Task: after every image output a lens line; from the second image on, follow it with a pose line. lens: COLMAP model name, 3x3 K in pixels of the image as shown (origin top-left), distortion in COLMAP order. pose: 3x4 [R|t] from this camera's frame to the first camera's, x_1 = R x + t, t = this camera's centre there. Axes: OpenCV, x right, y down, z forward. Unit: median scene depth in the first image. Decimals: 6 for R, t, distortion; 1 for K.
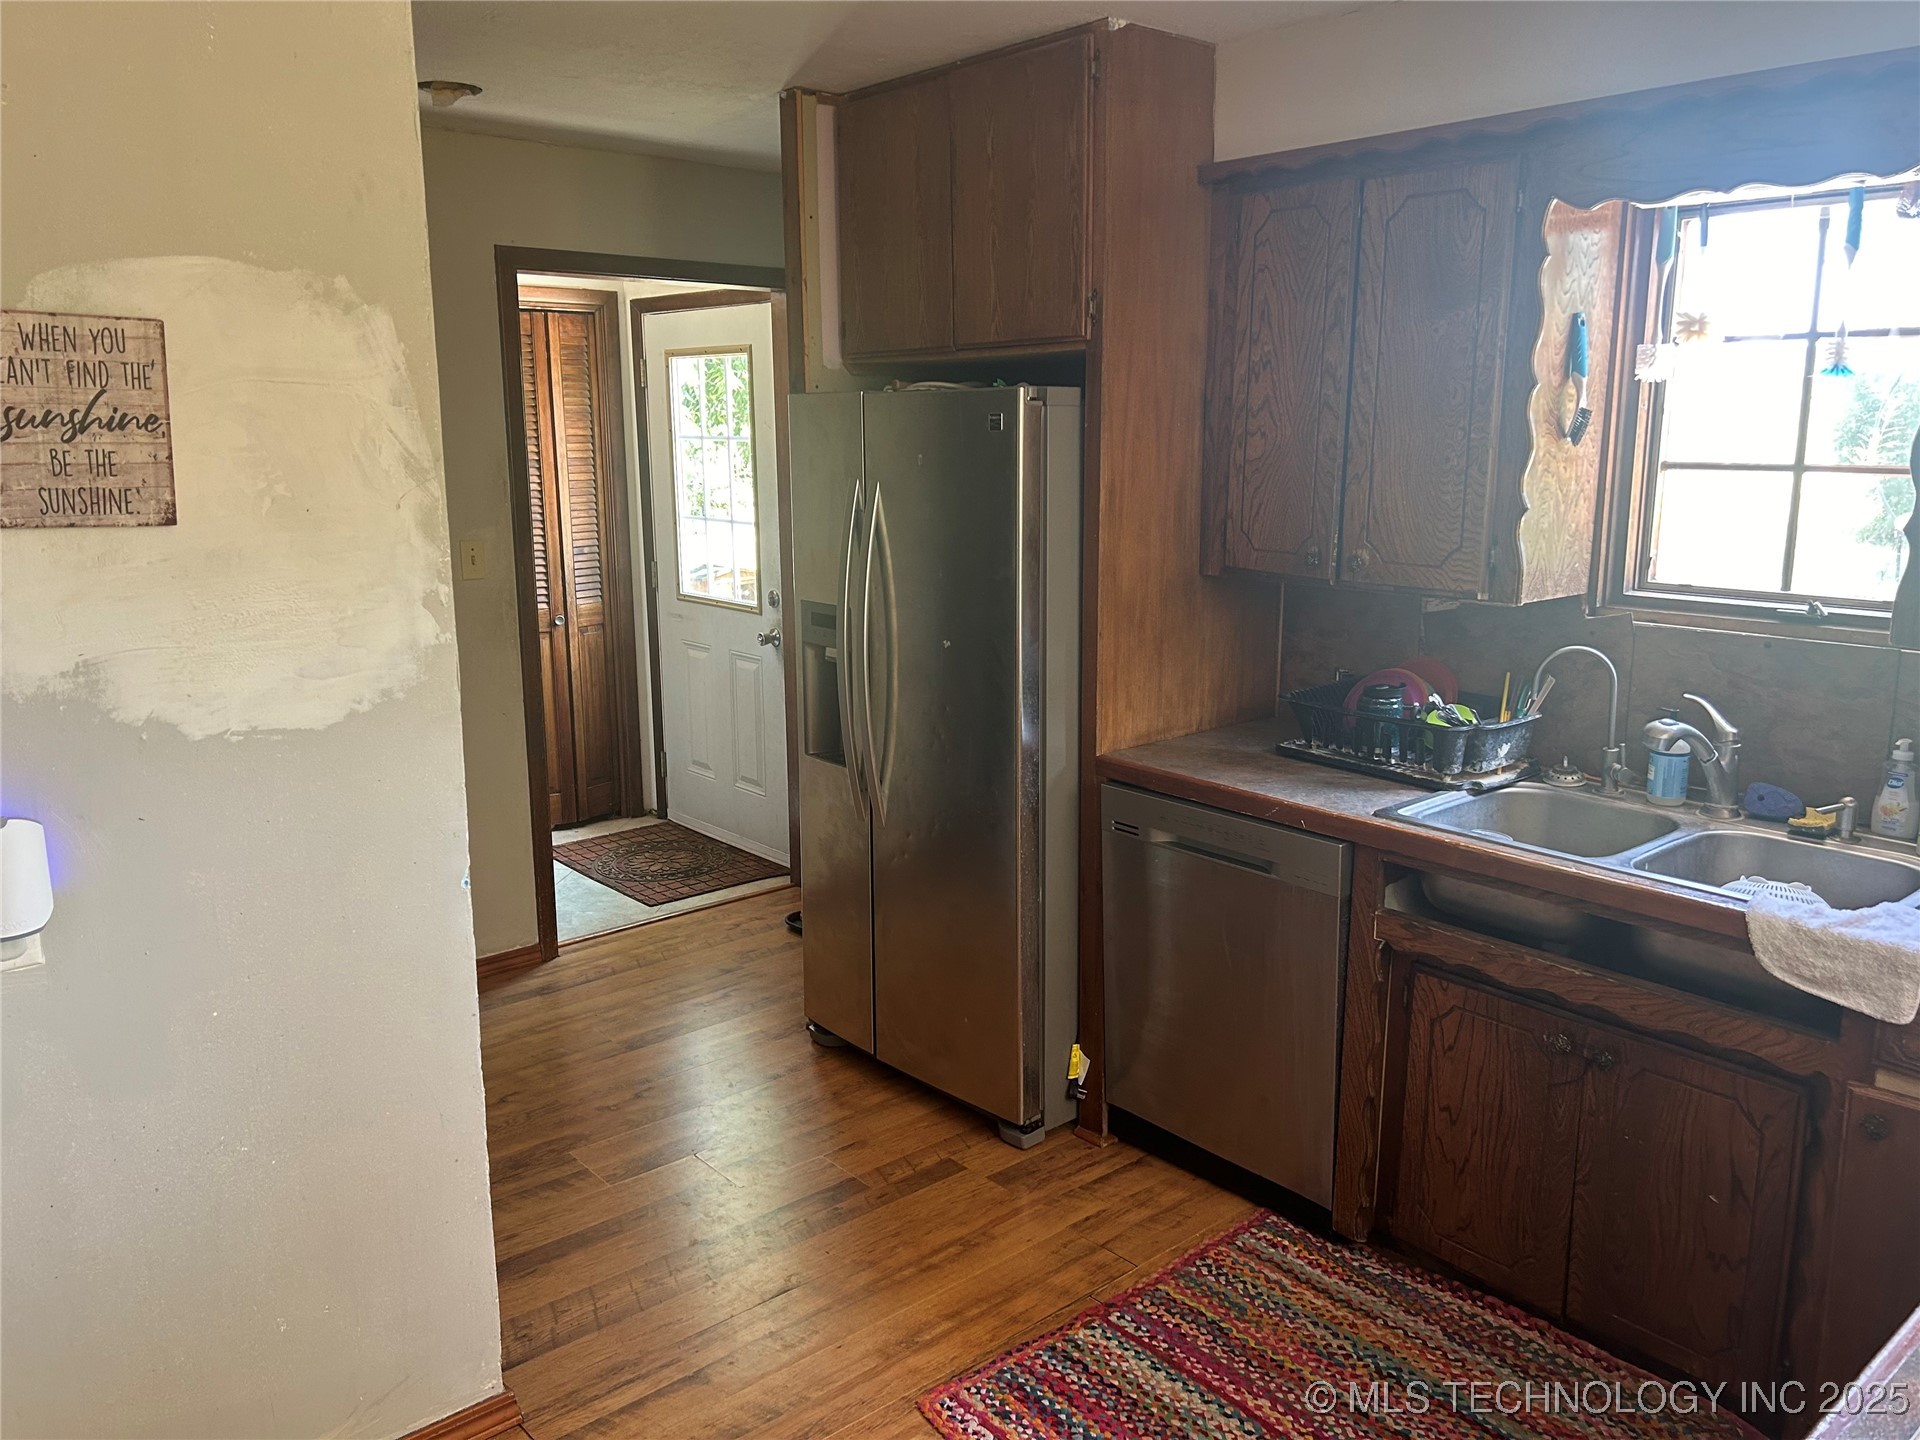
lens RADIAL K [[1485.9, 0, 959.5], [0, 1485.9, 709.7], [0, 0, 1]] dist [0.031231, -0.003998]
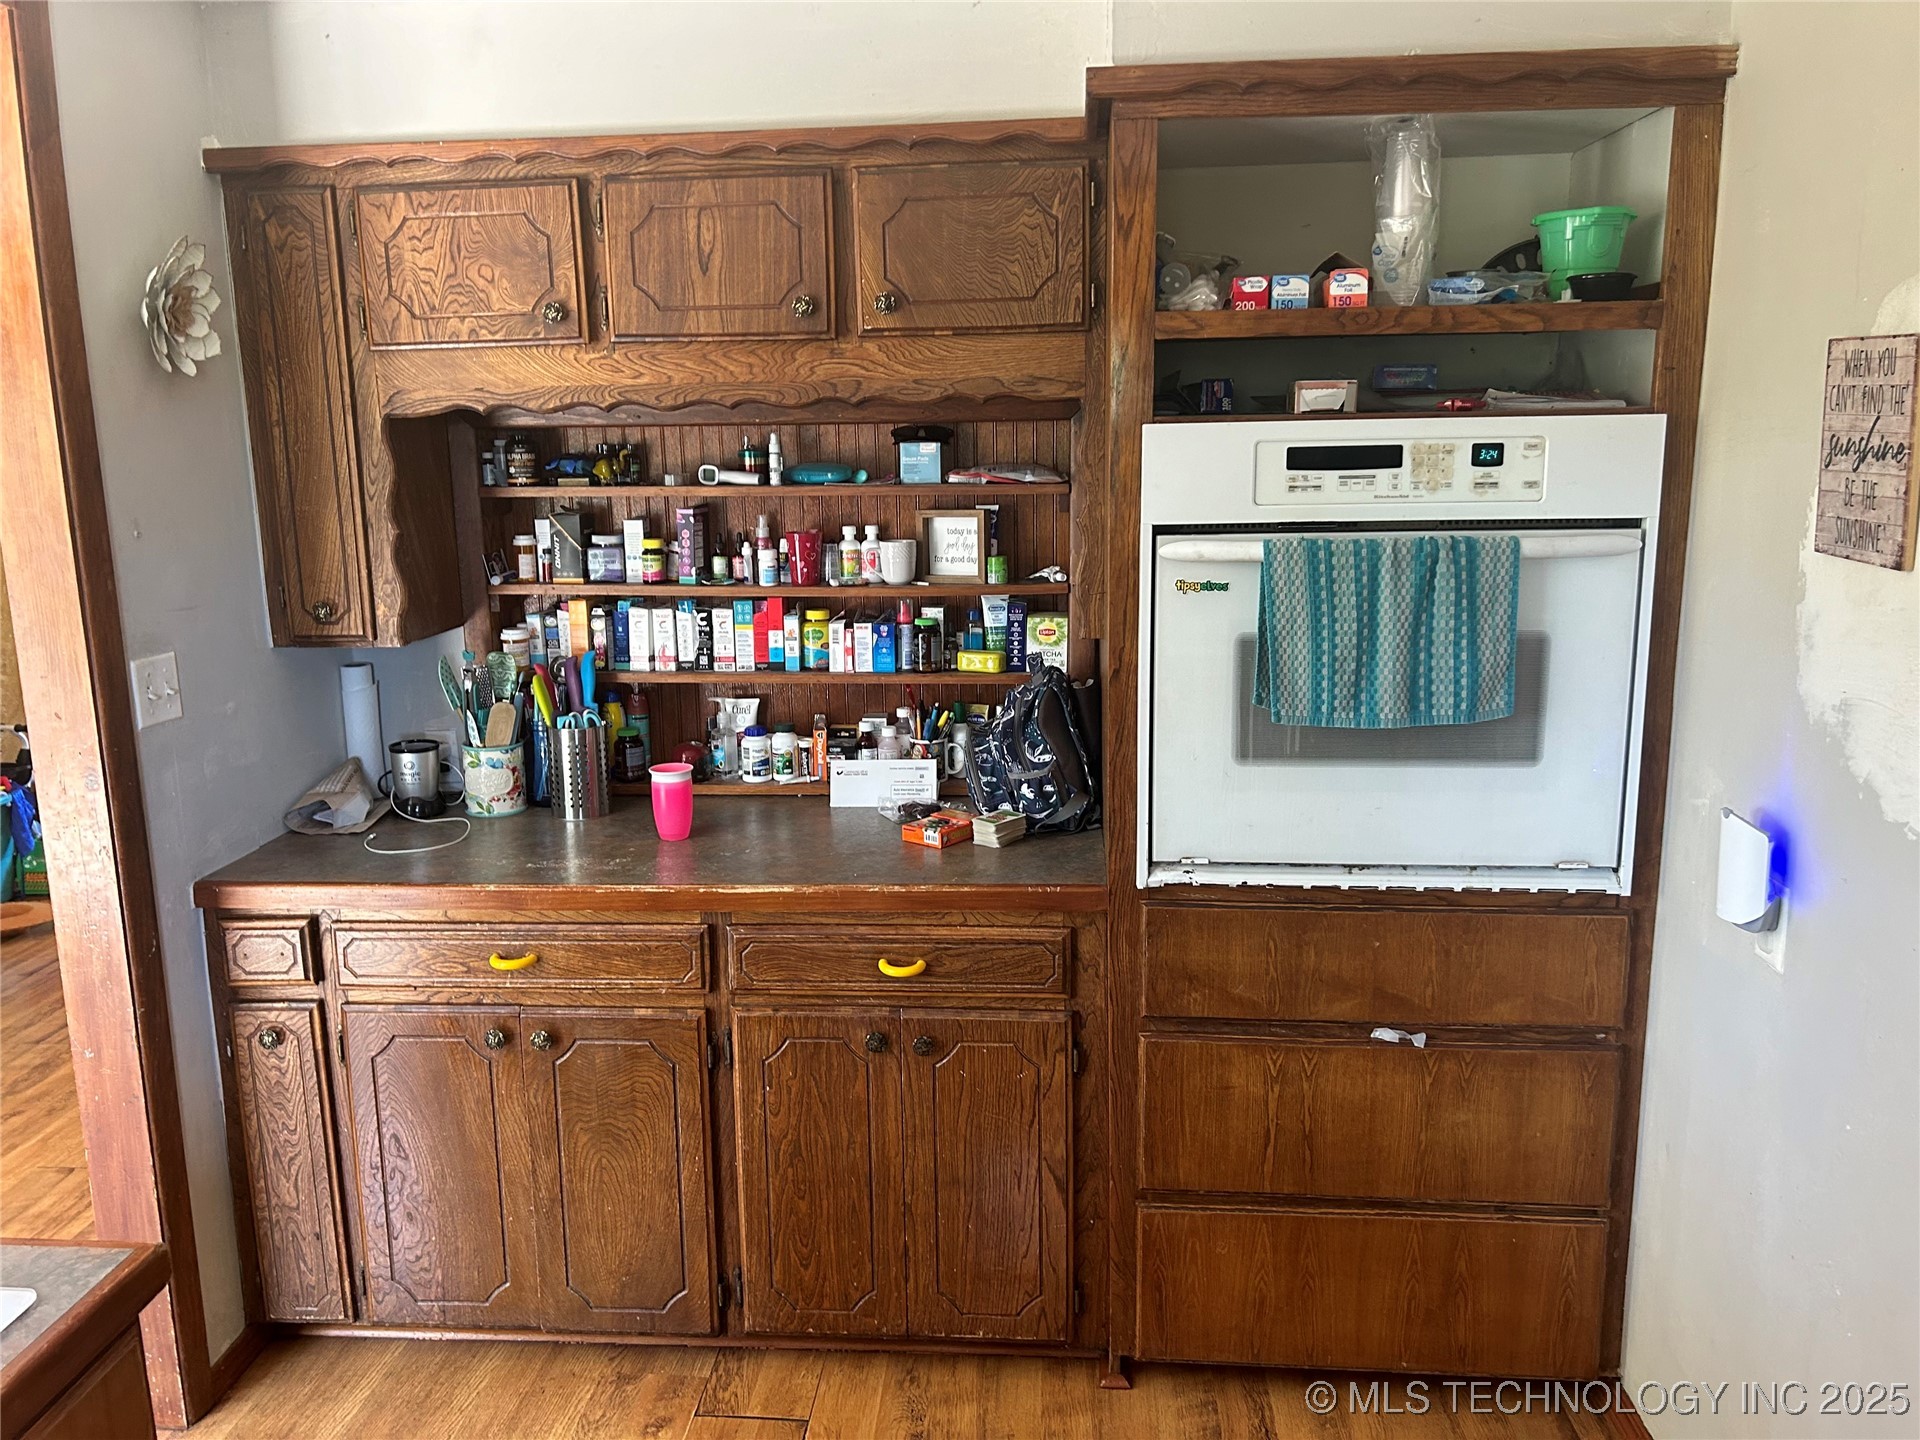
lens RADIAL K [[1485.9, 0, 959.5], [0, 1485.9, 709.7], [0, 0, 1]] dist [0.031231, -0.003998]
pose [[-0.709821, 0.146290, -0.689024, 0.469709], [-0.117644, 0.939834, 0.320736, -0.262034], [0.694489, 0.308724, -0.649904, 1.211603]]
